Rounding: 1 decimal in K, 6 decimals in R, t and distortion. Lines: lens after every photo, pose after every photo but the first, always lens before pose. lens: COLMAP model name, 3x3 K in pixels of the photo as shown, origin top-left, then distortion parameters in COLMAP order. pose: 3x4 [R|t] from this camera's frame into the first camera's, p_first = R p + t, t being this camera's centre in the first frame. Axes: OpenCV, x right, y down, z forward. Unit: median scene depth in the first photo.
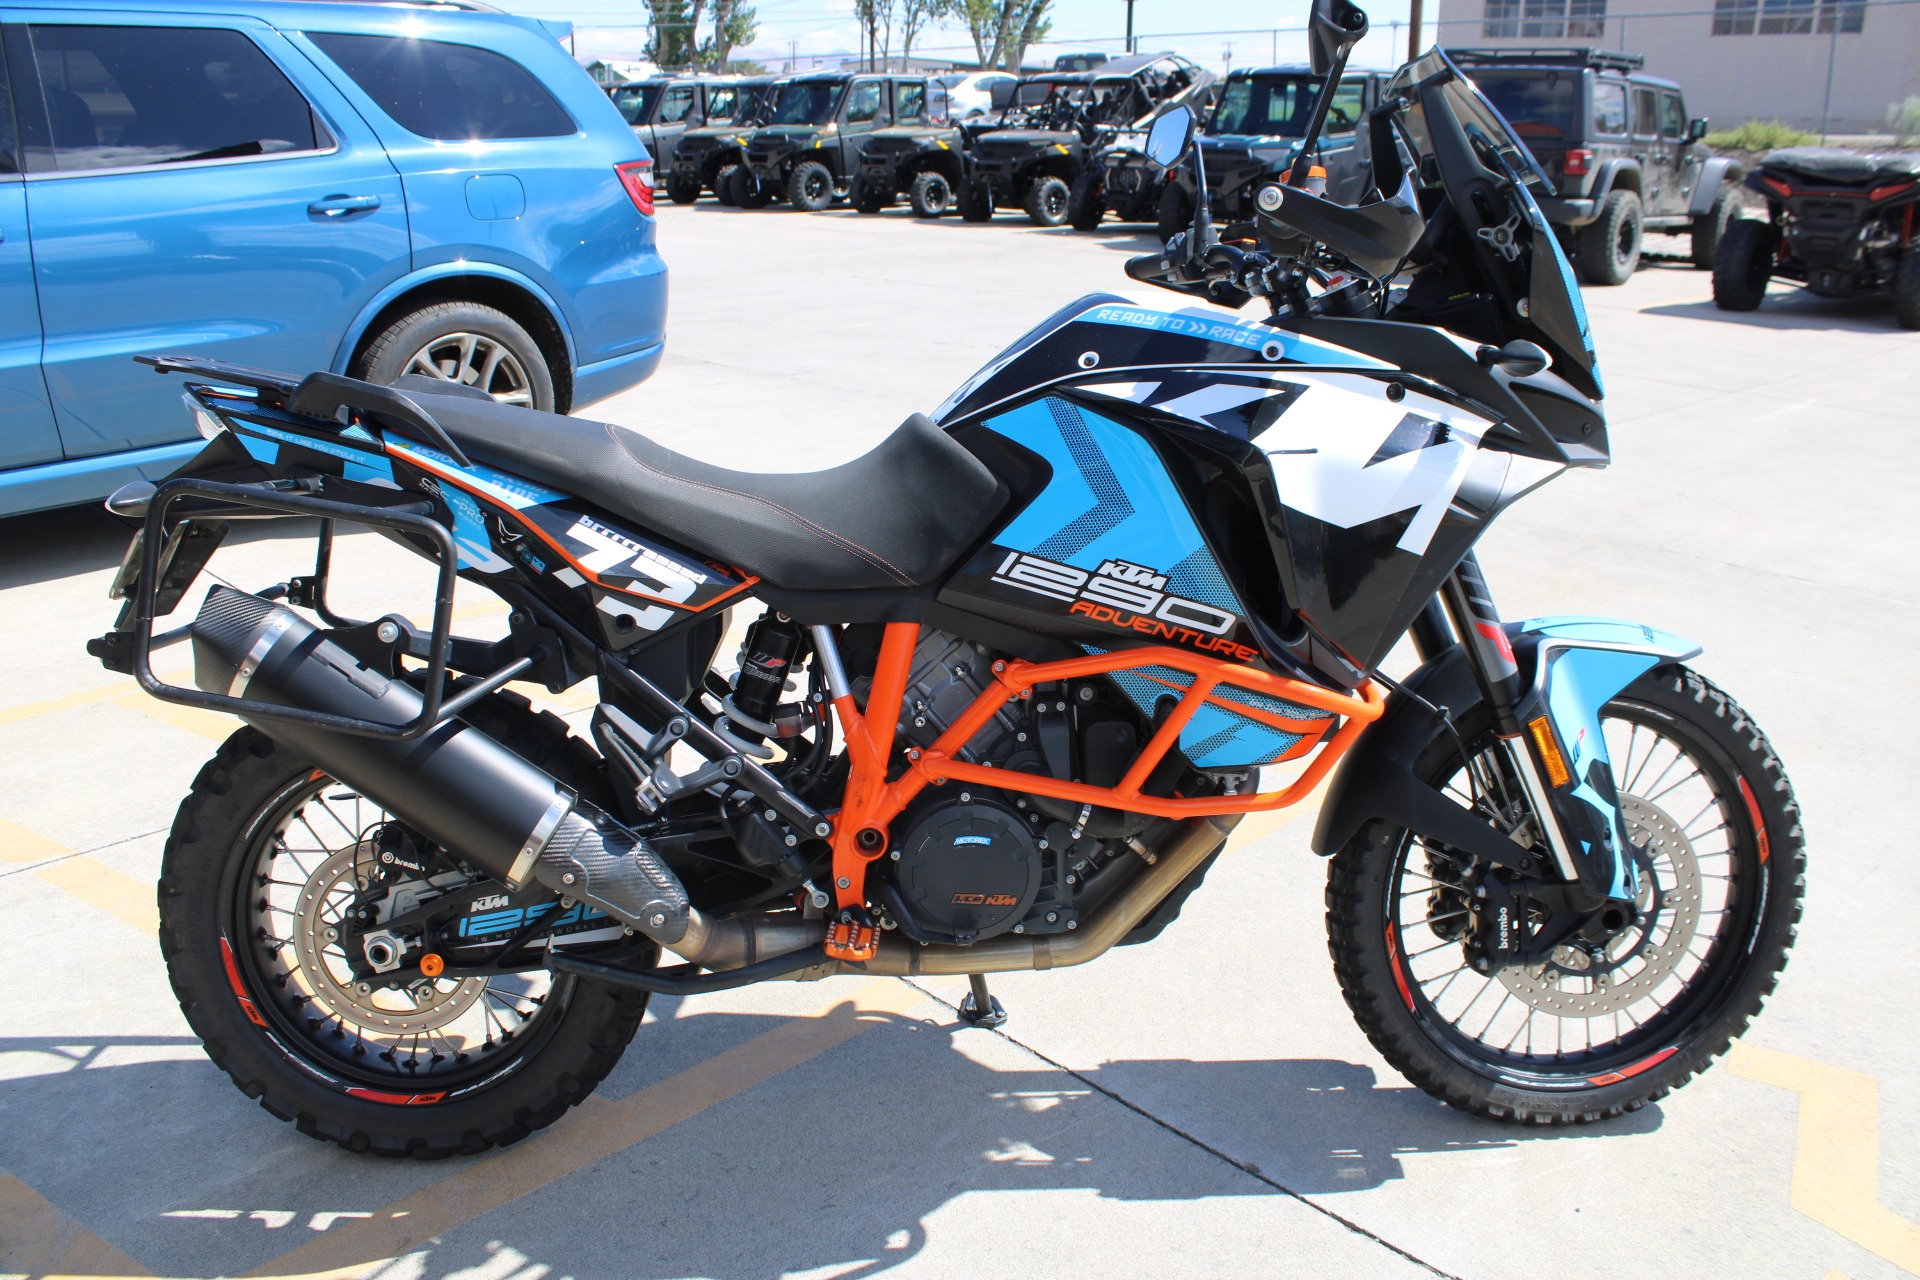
lens RADIAL K [[1588.7, 0, 969.1], [0, 1588.7, 631.1], [0, 0, 1]] dist [-0.168896, 0.145007]
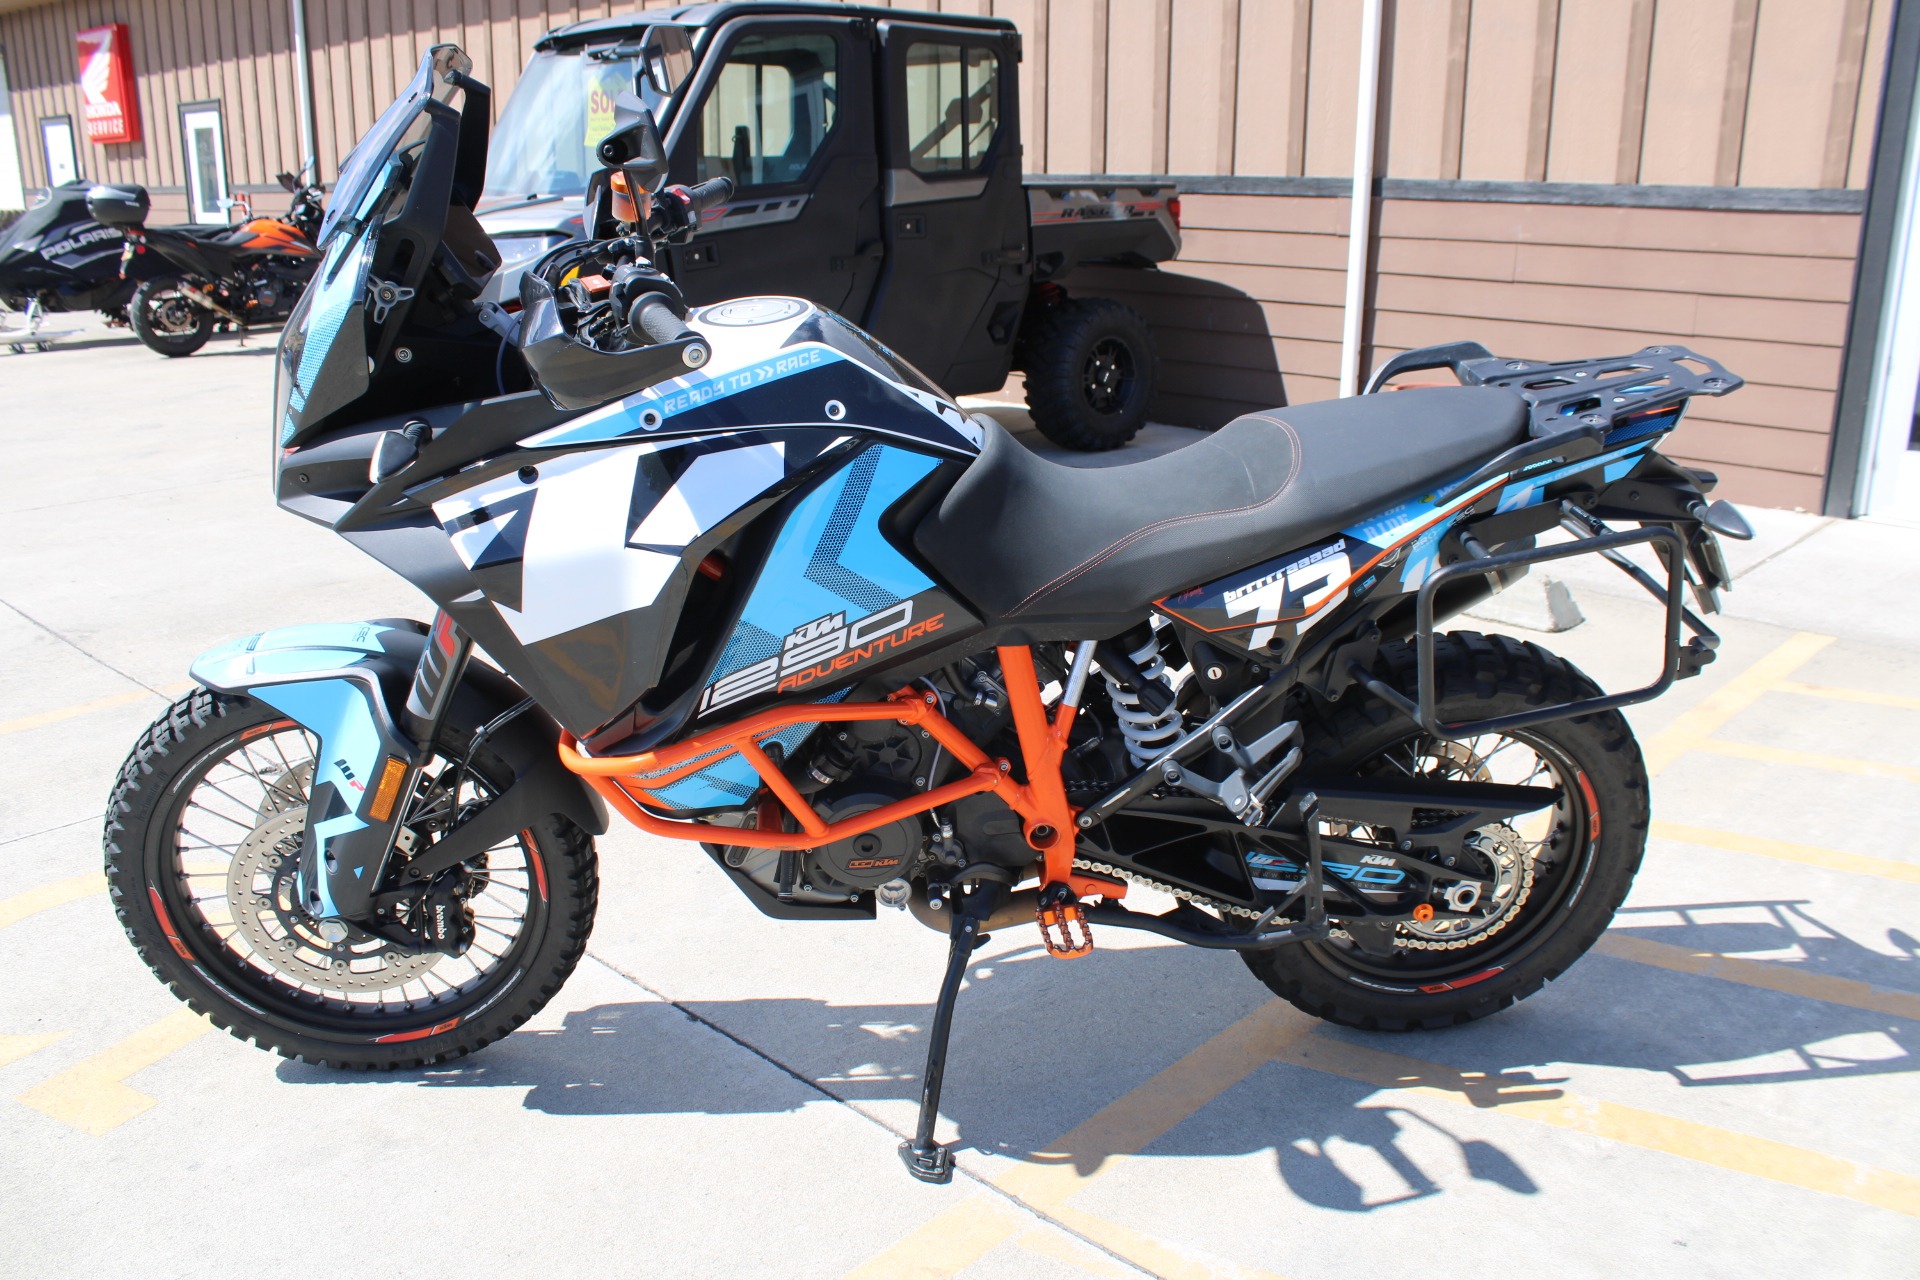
lens RADIAL K [[1586.1, 0, 959.0], [0, 1586.1, 618.0], [0, 0, 1]] dist [-0.164440, 0.135772]
pose [[-0.998967, 0.003192, -0.045334, 0.035878], [-0.022684, 0.829366, 0.558245, -0.608958], [0.039380, 0.558697, -0.828436, 1.945678]]
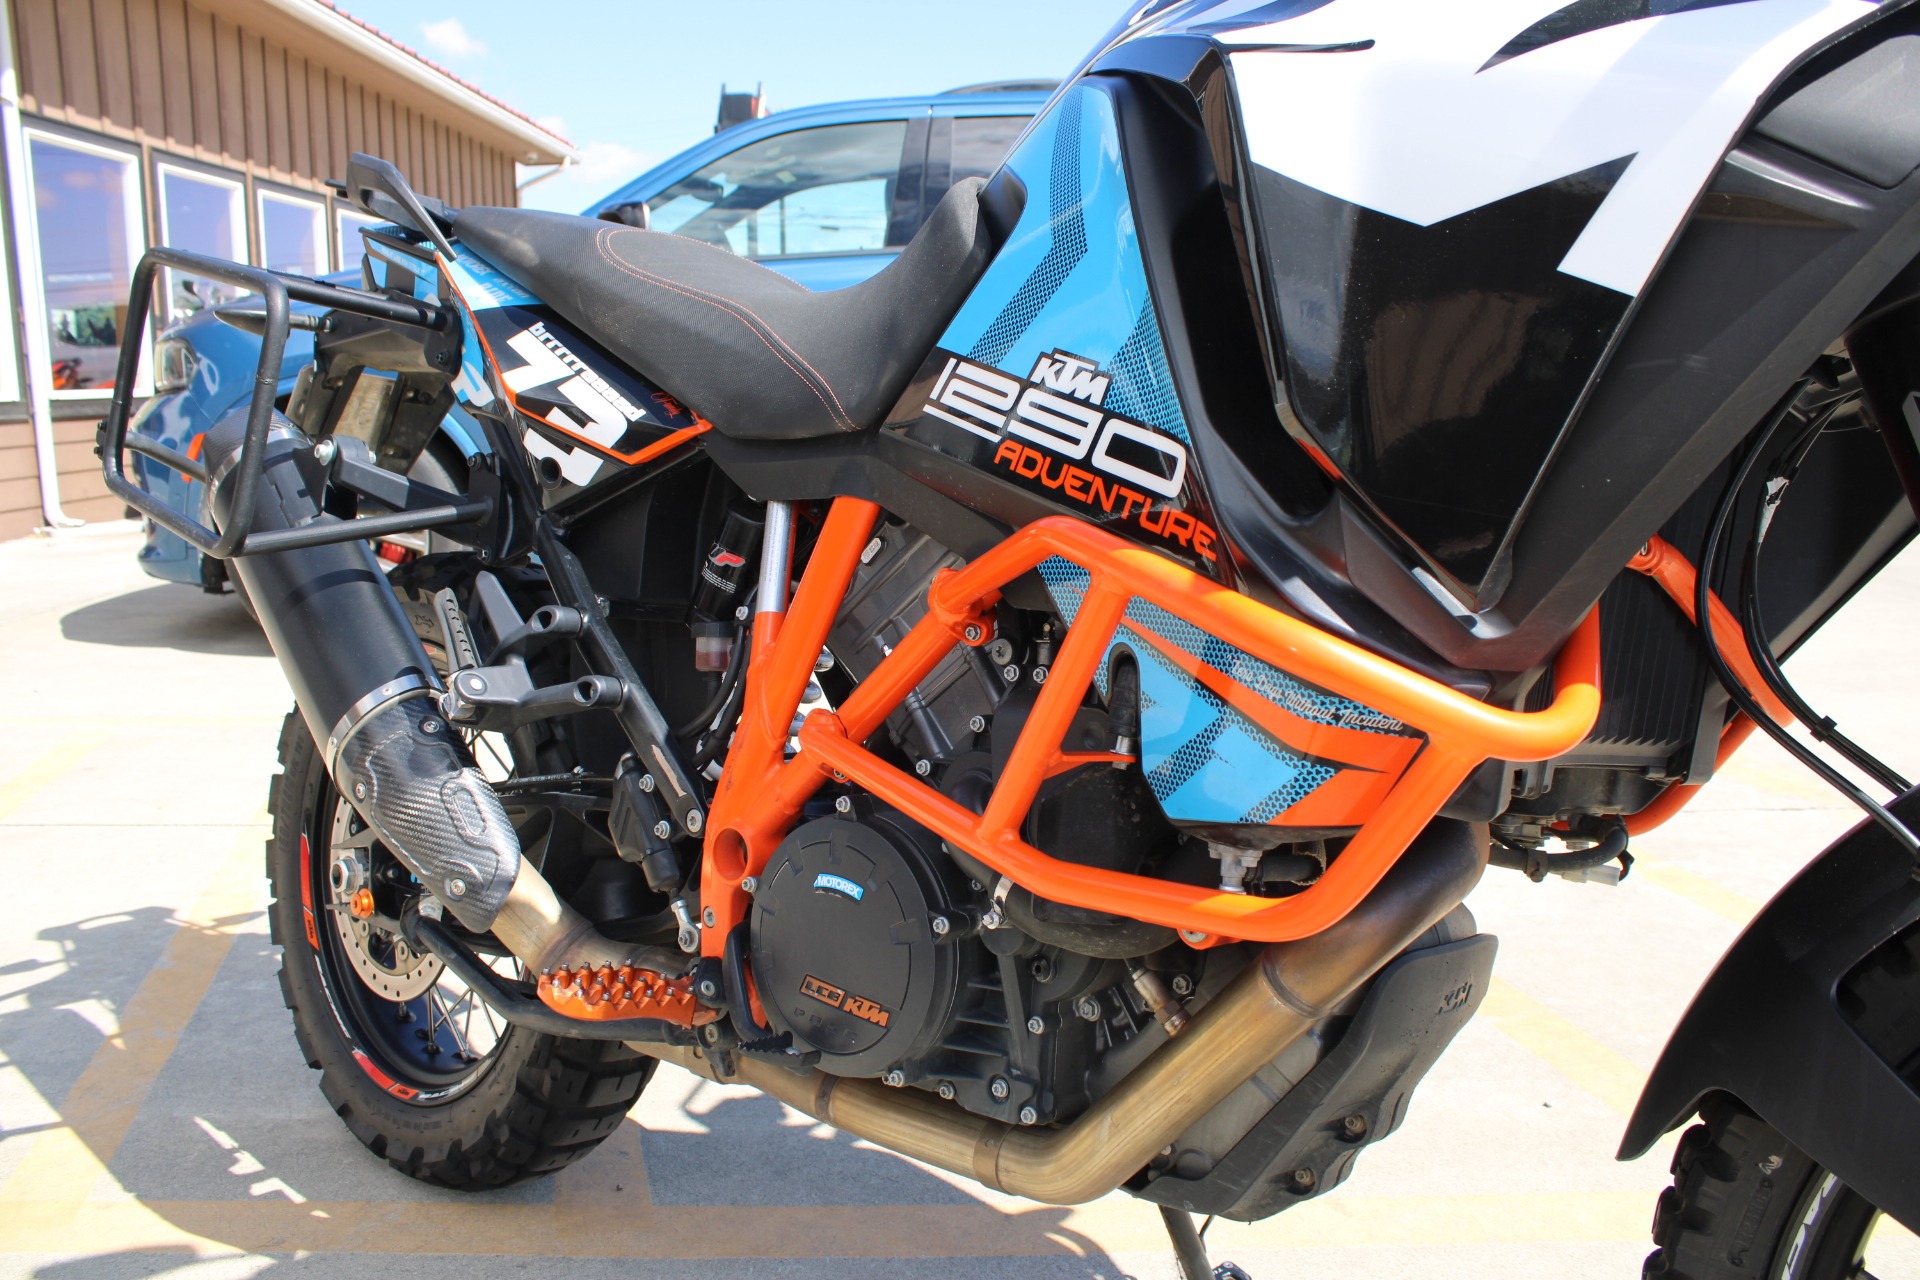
lens RADIAL K [[1588.7, 0, 969.1], [0, 1588.7, 631.1], [0, 0, 1]] dist [-0.168896, 0.145007]
pose [[0.723534, 0.098316, -0.683251, 0.389198], [-0.200081, 0.977184, -0.071267, 0.074591], [0.660656, 0.188270, 0.726697, 0.602151]]
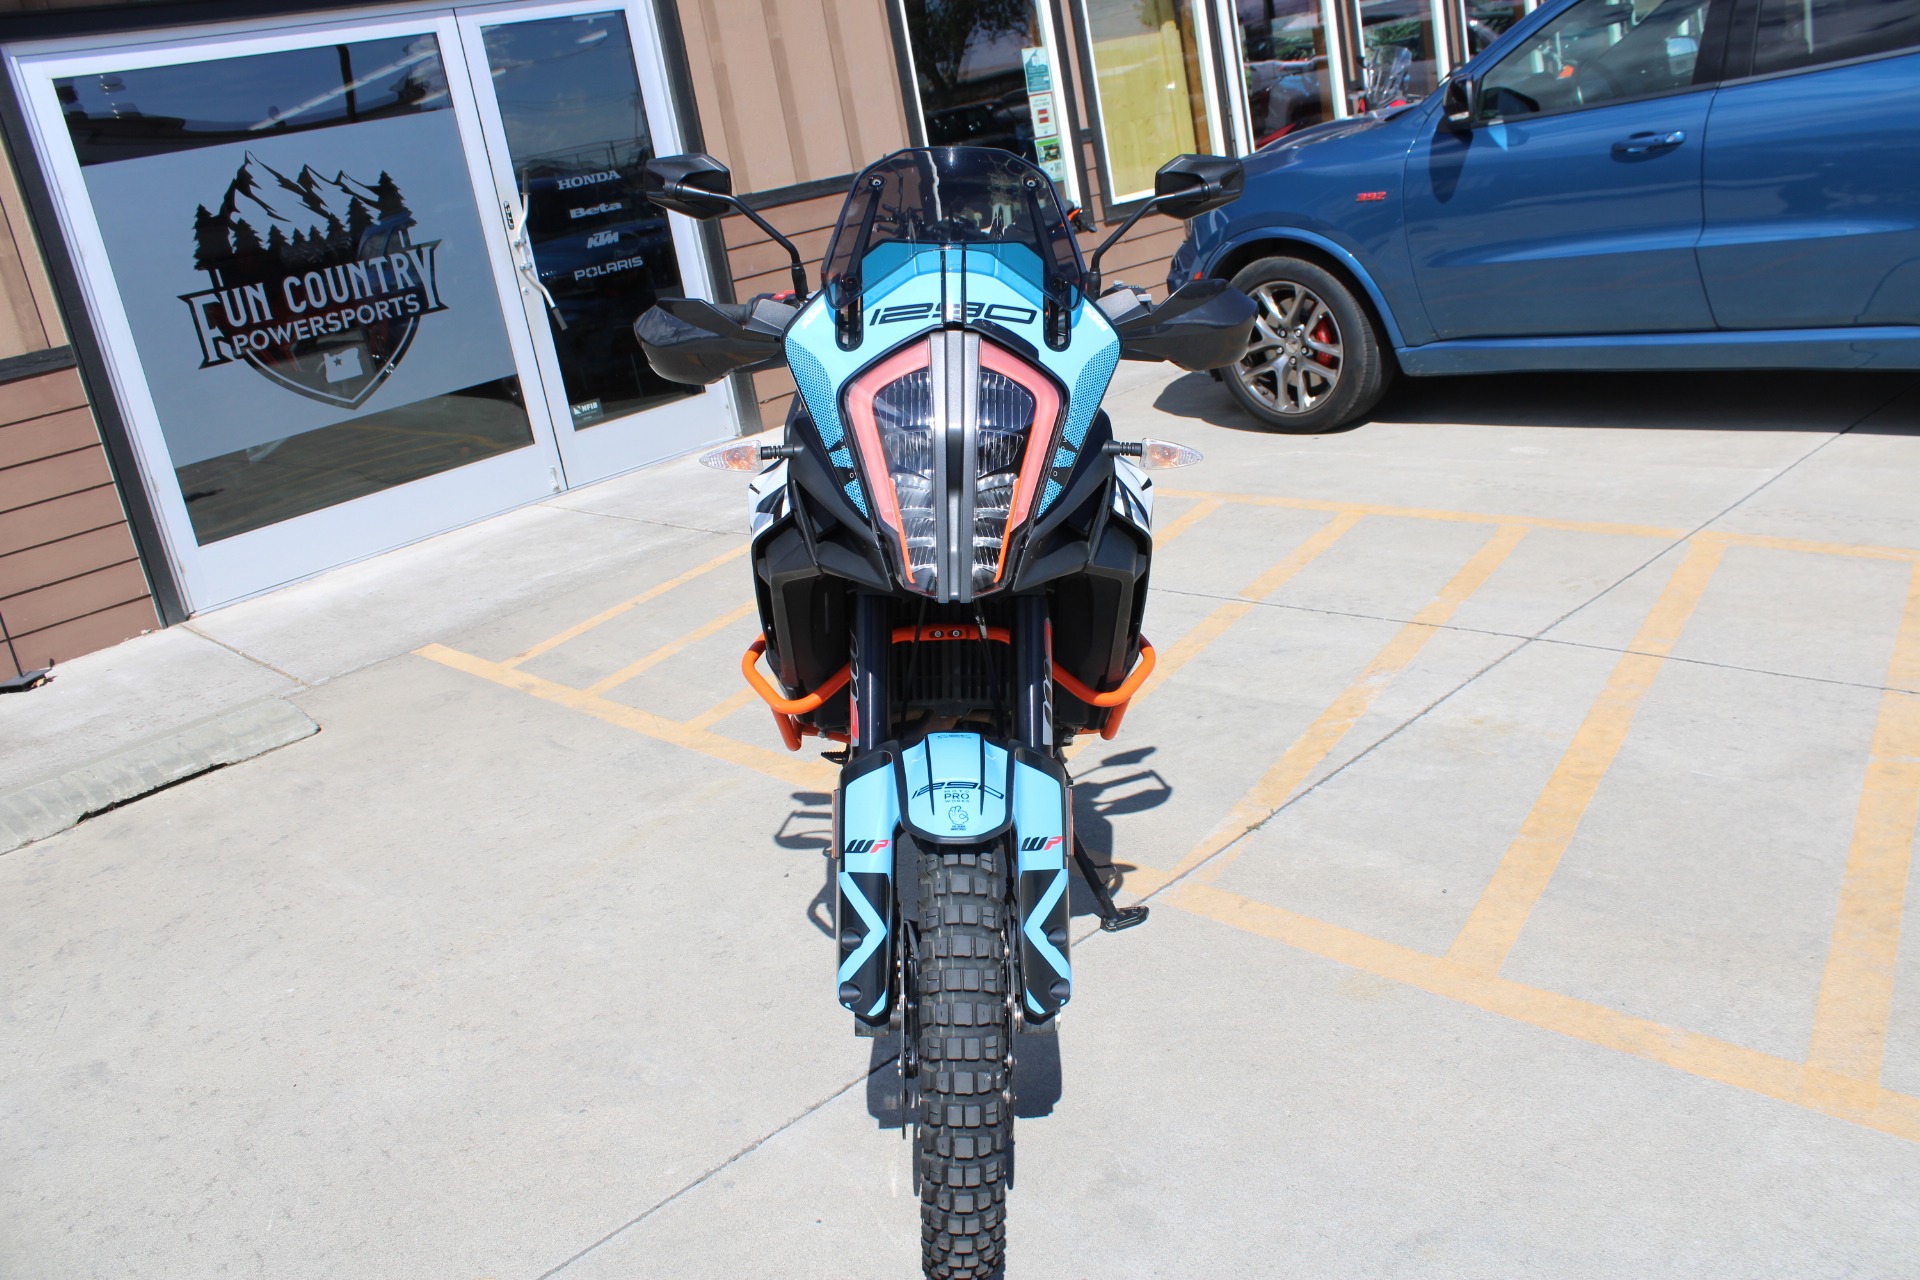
lens RADIAL K [[1588.7, 0, 969.1], [0, 1588.7, 631.1], [0, 0, 1]] dist [-0.168896, 0.145007]
pose [[-0.034074, 0.306074, -0.951398, 1.367717], [-0.144795, 0.940395, 0.307720, -0.397729], [0.988875, 0.148243, 0.012275, 1.056623]]
